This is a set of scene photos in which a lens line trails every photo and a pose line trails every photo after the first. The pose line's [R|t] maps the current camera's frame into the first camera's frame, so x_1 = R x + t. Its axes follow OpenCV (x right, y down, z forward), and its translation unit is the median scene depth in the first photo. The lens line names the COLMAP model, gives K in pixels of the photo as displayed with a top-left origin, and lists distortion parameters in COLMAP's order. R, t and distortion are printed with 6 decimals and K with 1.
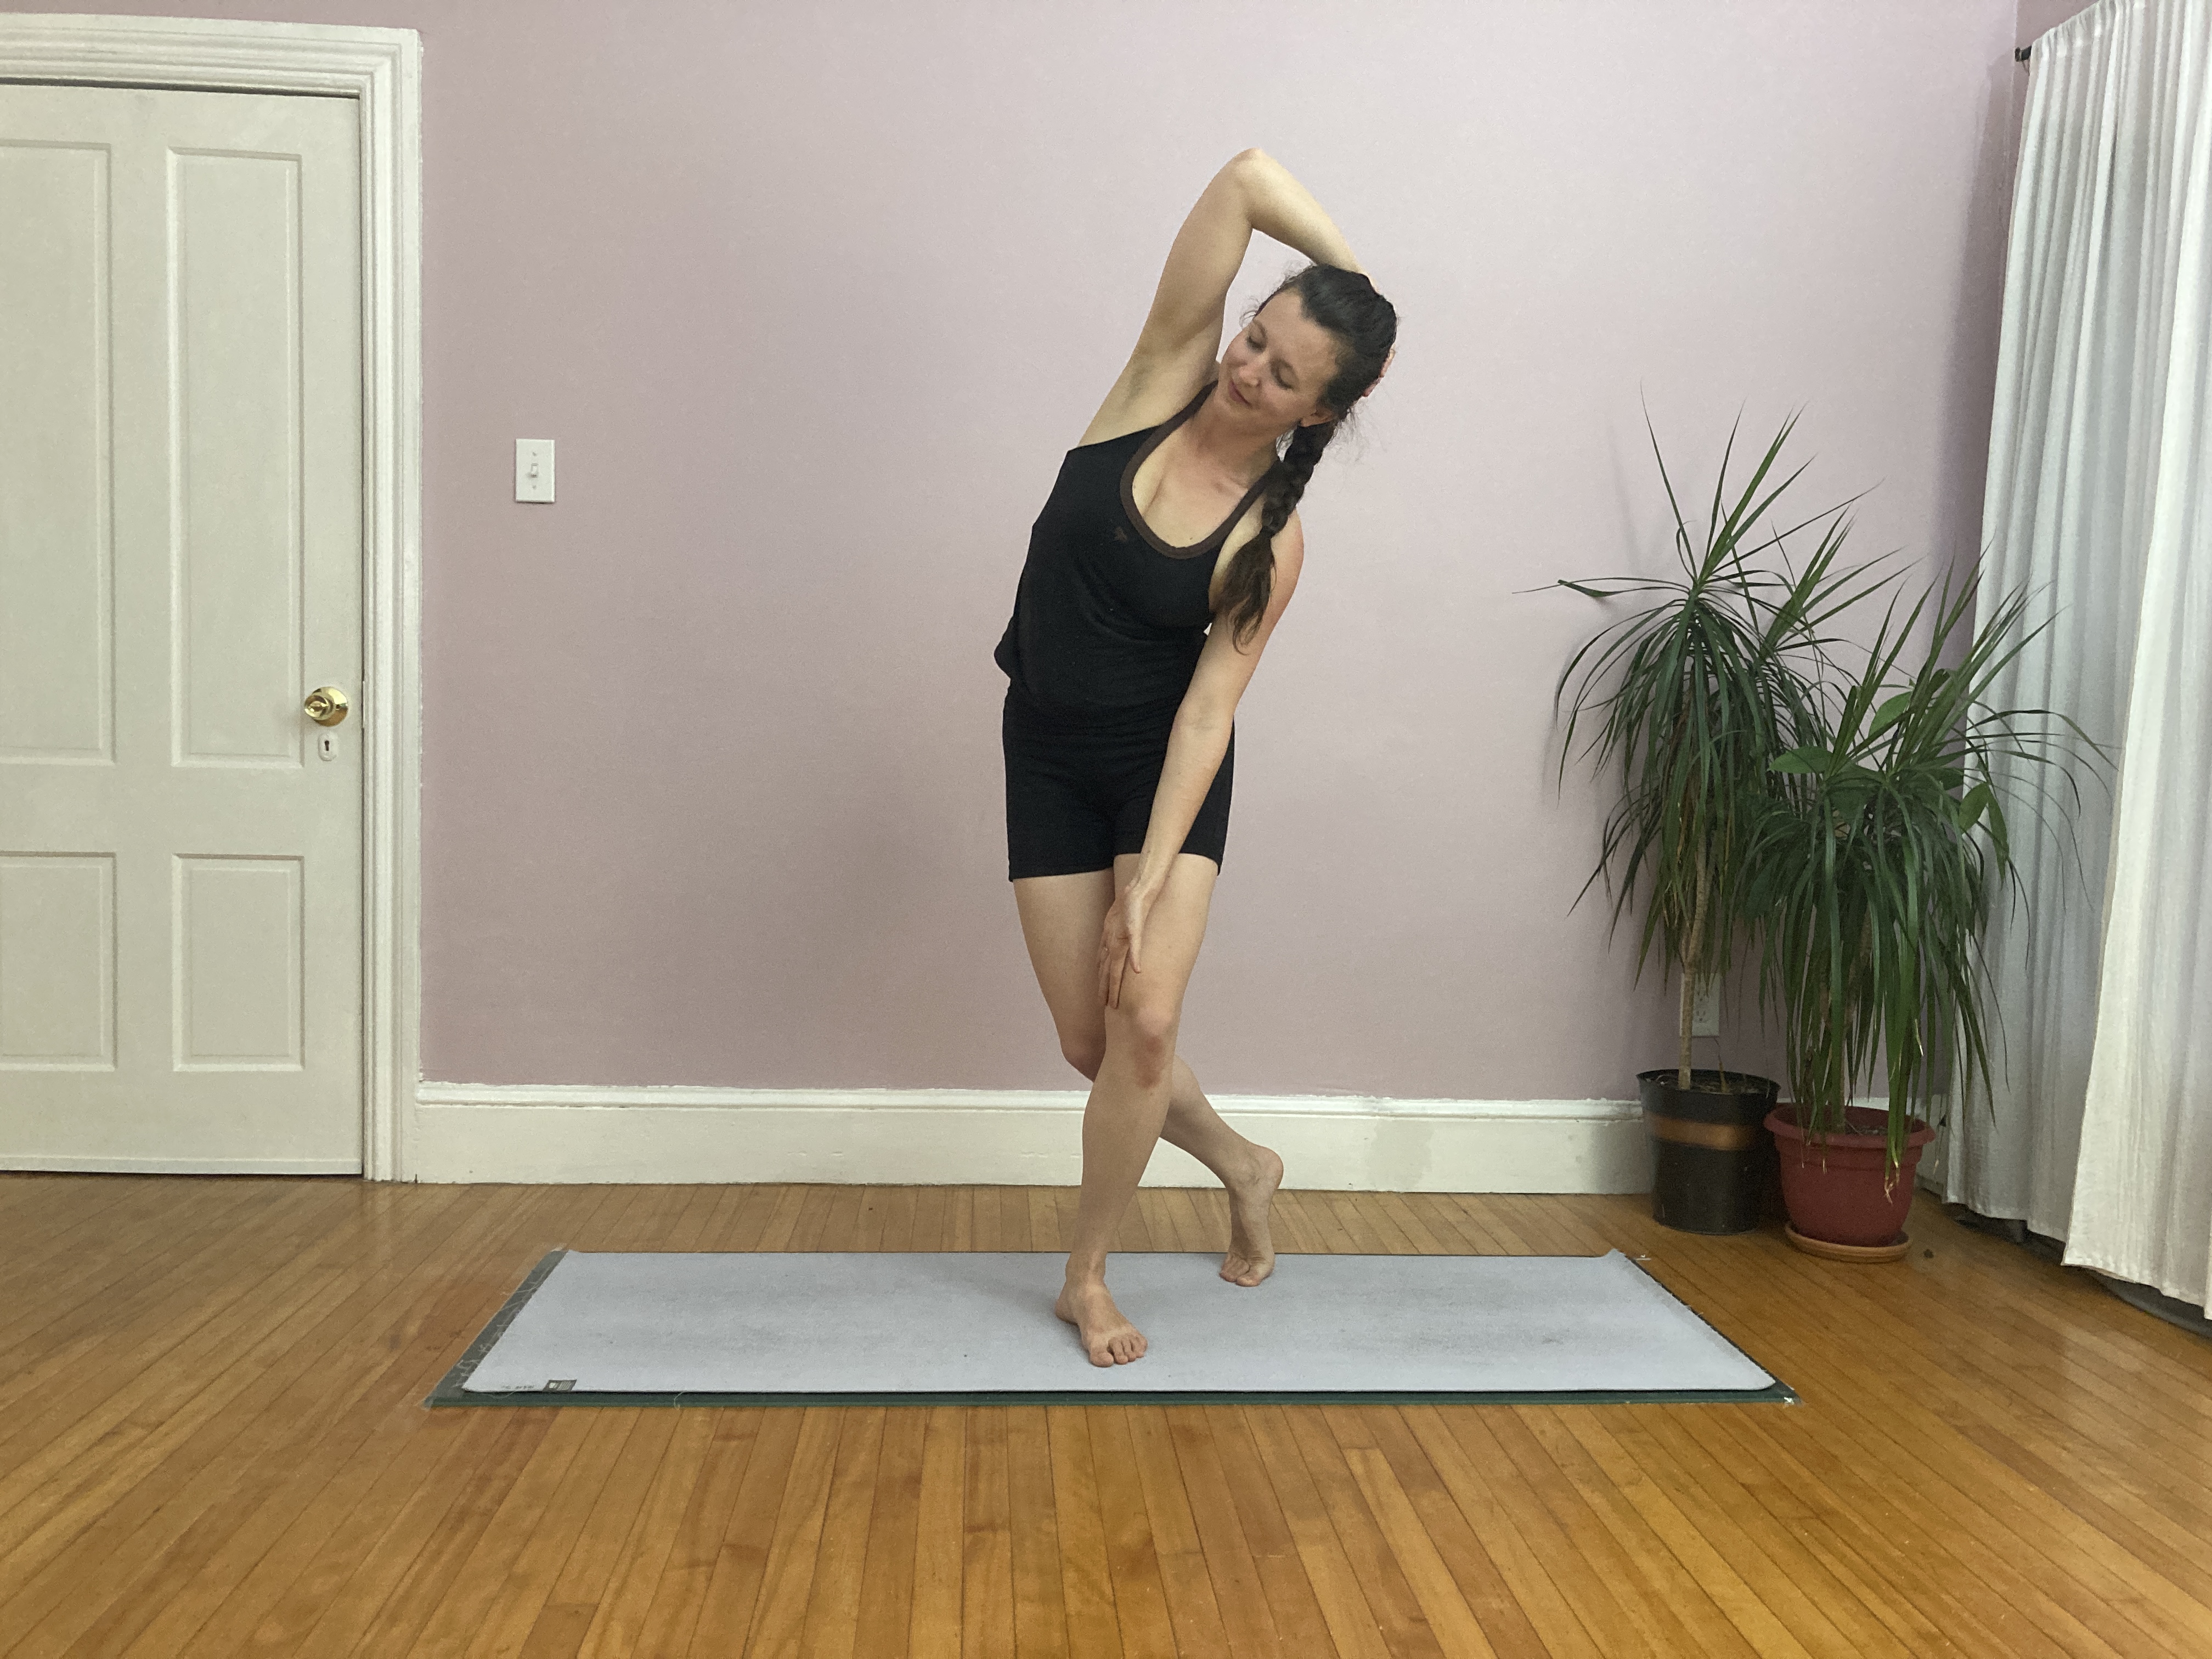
lens RADIAL K [[1819.8, 0, 1114.1], [0, 1819.8, 841.8], [0, 0, 1]] dist [0.007997, 0.018761]
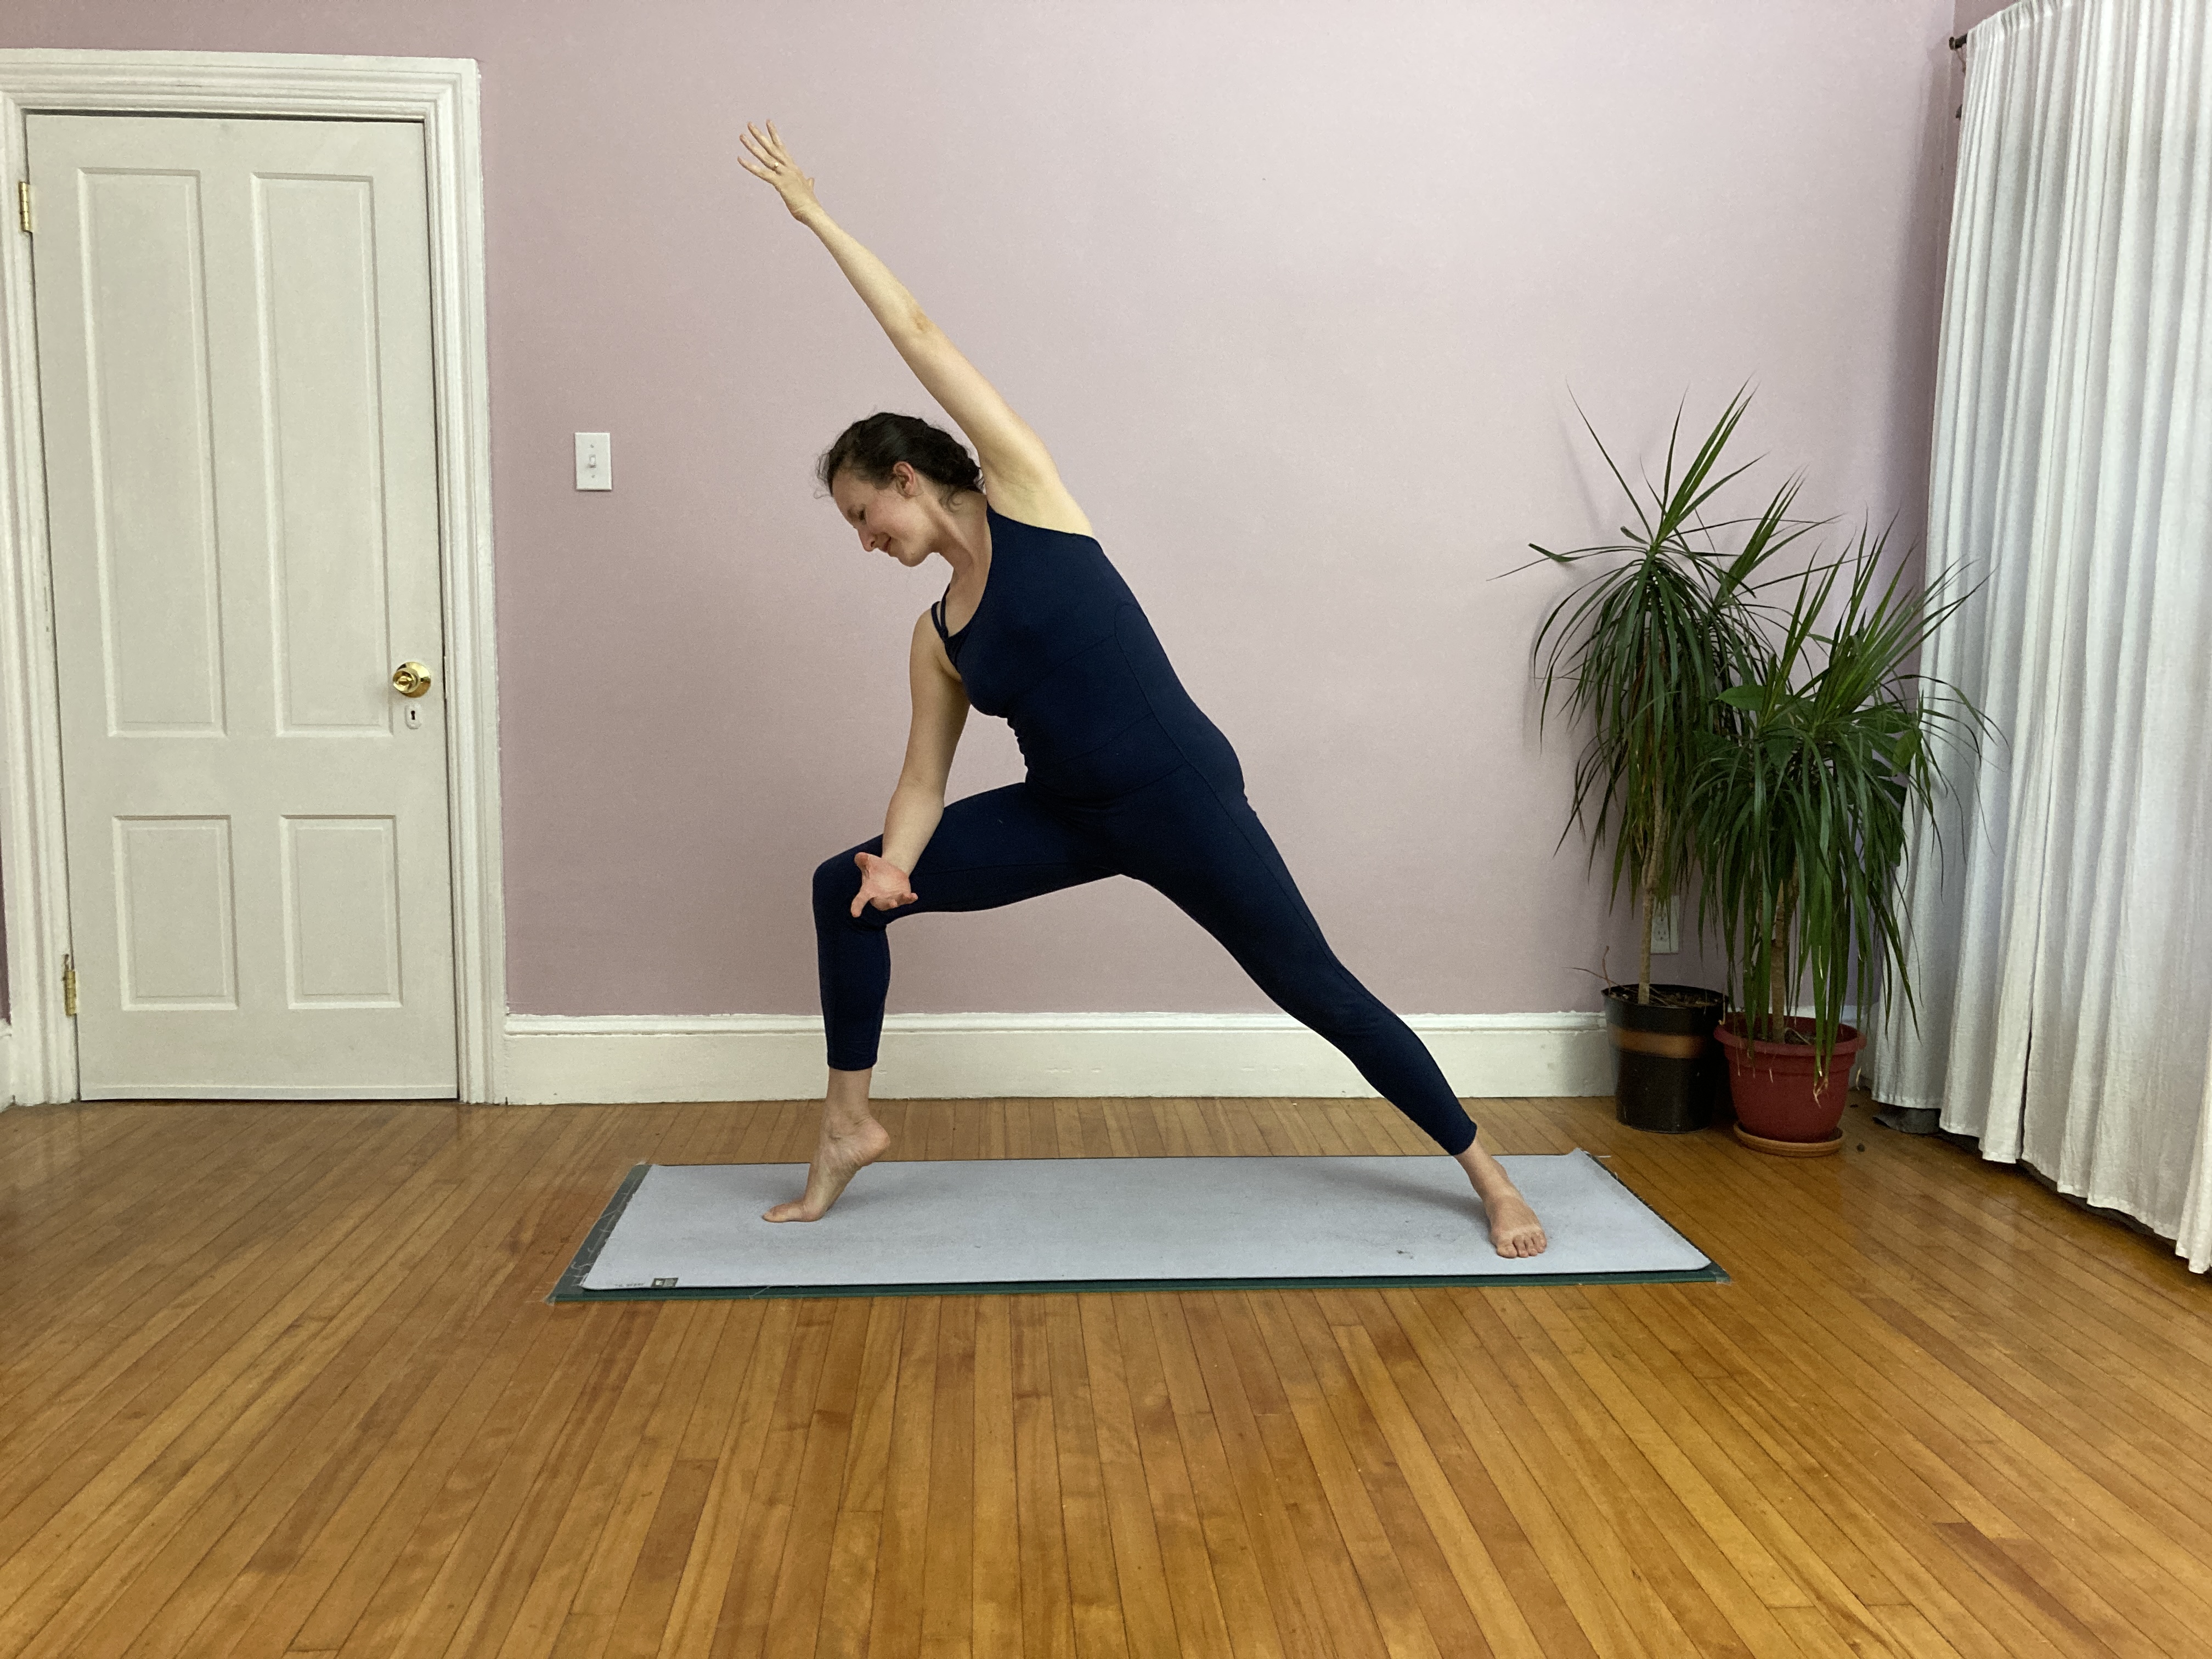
lens RADIAL K [[1819.8, 0, 1101.4], [0, 1819.8, 823.2], [0, 0, 1]] dist [0.009099, 0.017155]
pose [[0.999779, -0.017464, -0.011687, -0.003374], [0.018012, 0.998656, 0.048594, -0.051698], [0.010822, -0.048794, 0.998750, -0.162508]]
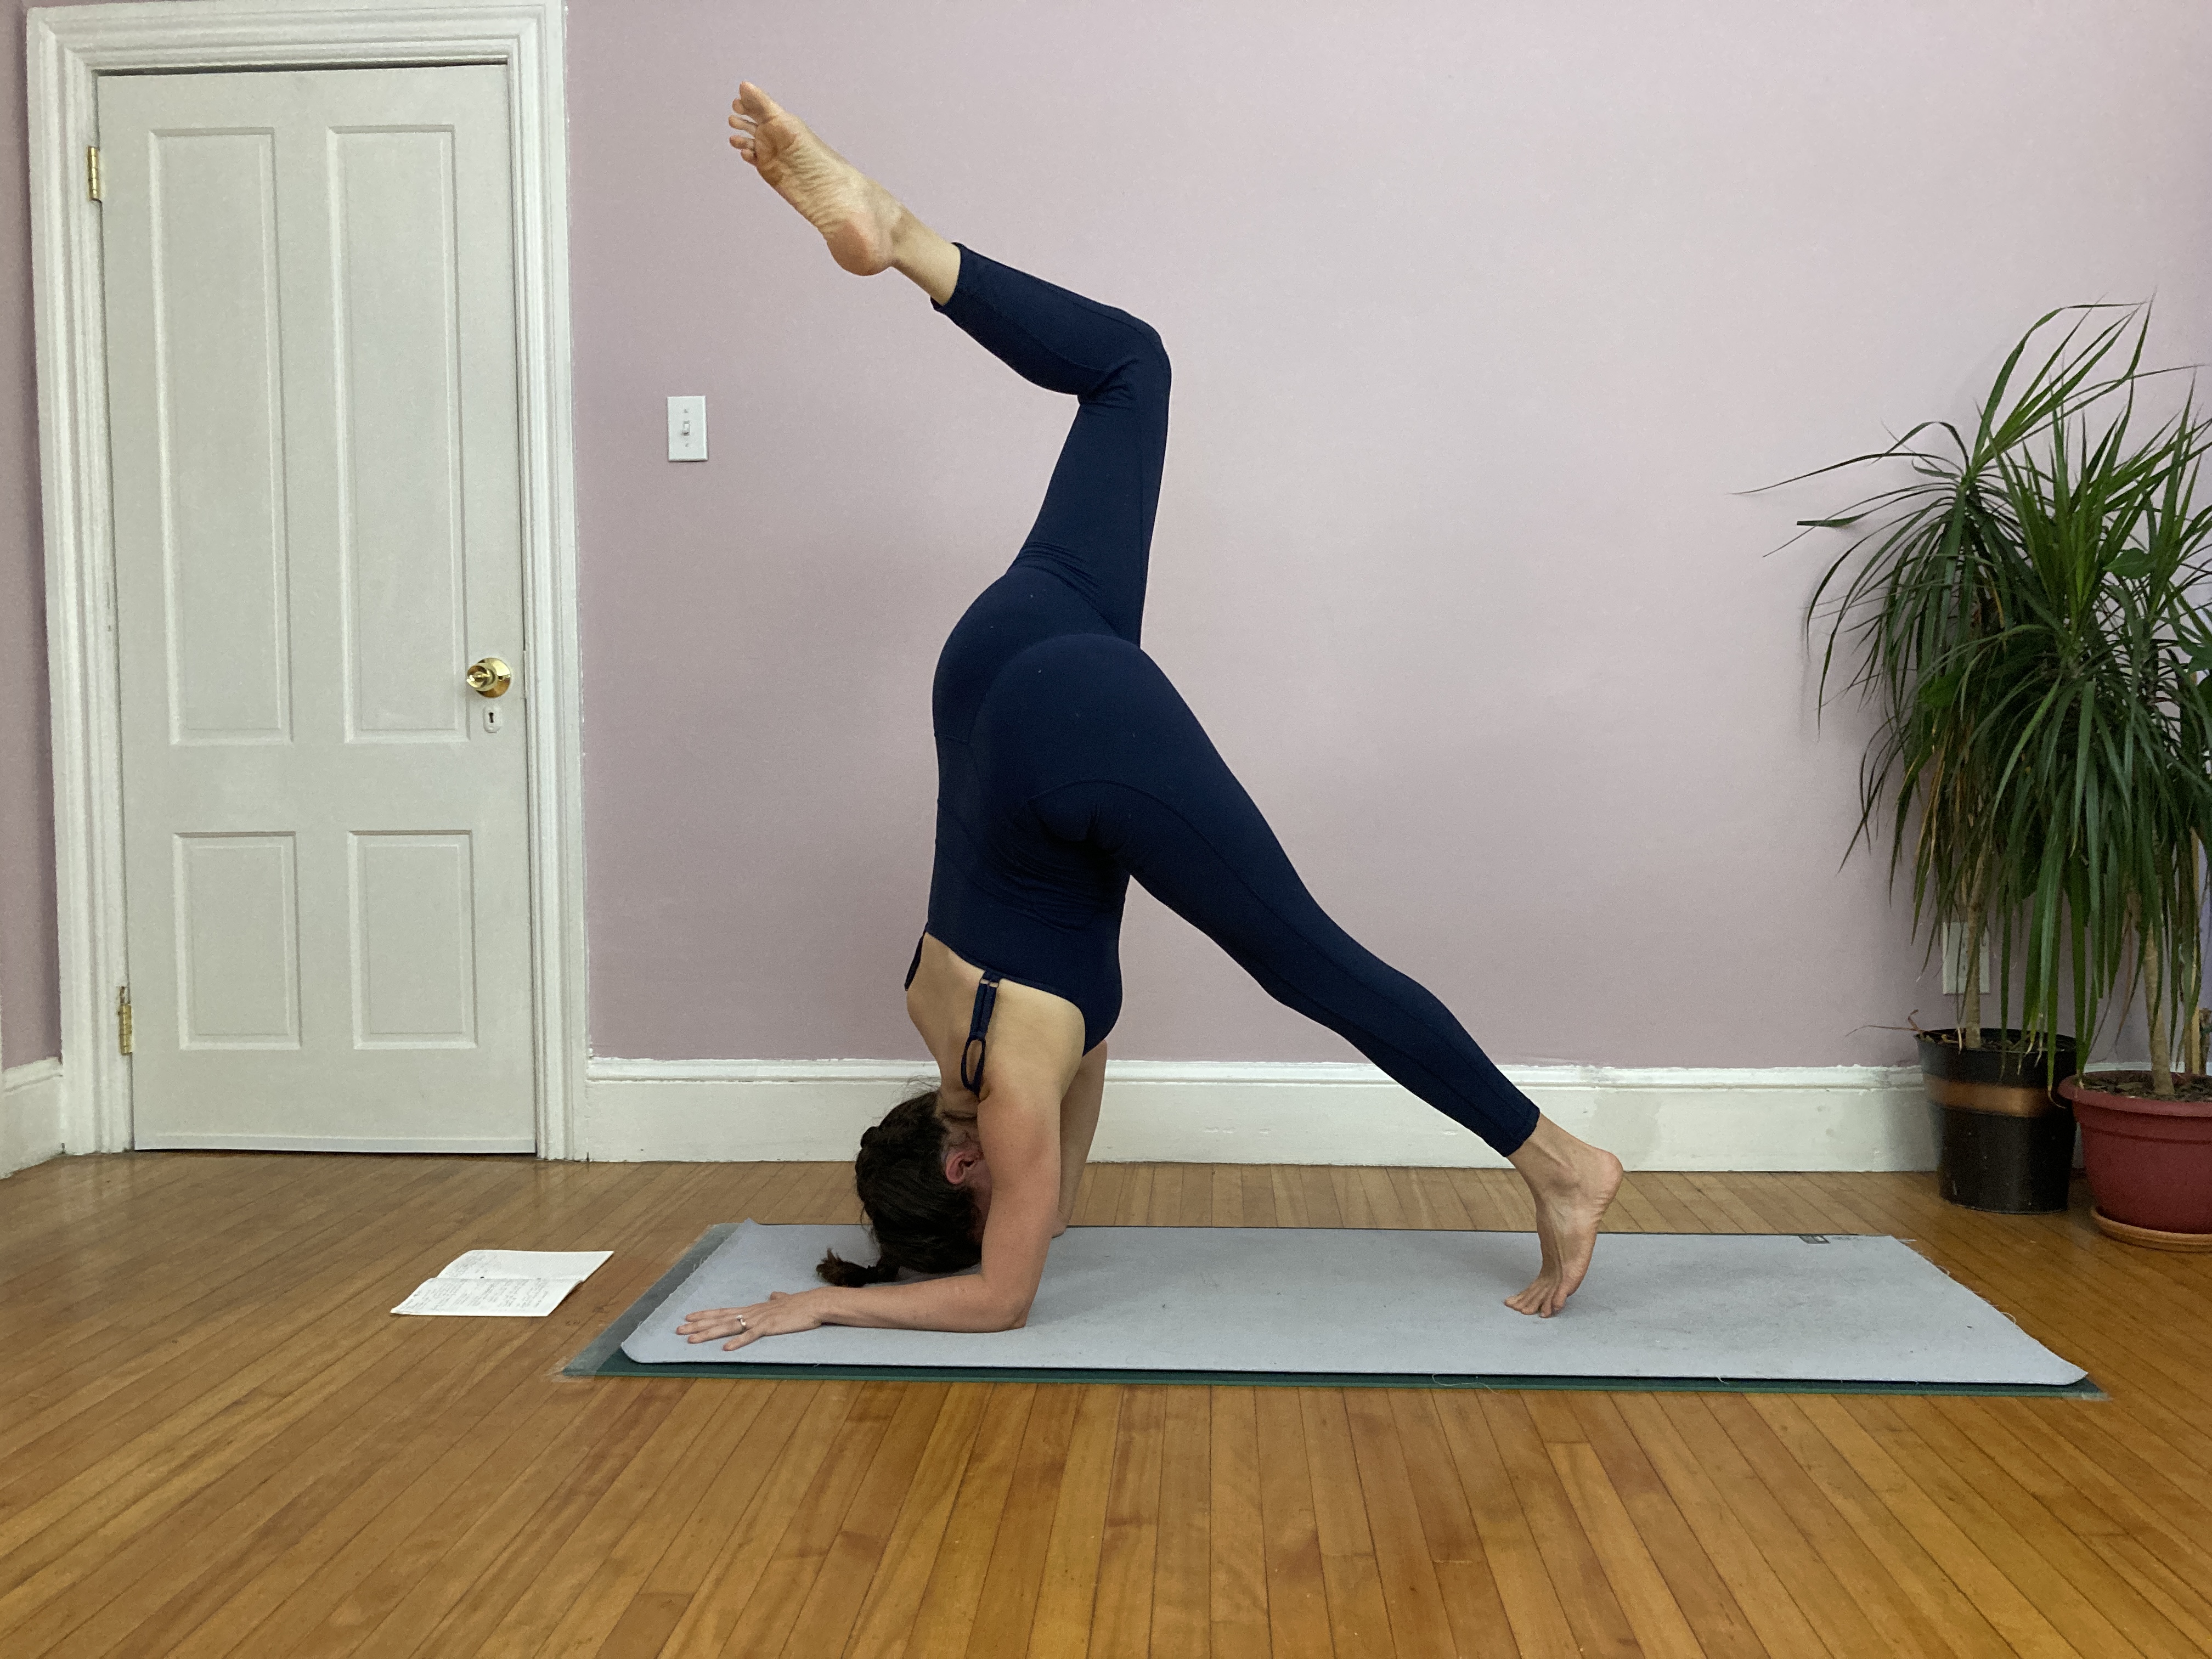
lens RADIAL K [[1819.8, 0, 1101.4], [0, 1819.8, 823.2], [0, 0, 1]] dist [0.009099, 0.017155]
pose [[0.990560, -0.028286, -0.134128, 0.041237], [0.026219, 0.999509, -0.017153, 0.046318], [0.134548, 0.013474, 0.990815, 0.102610]]
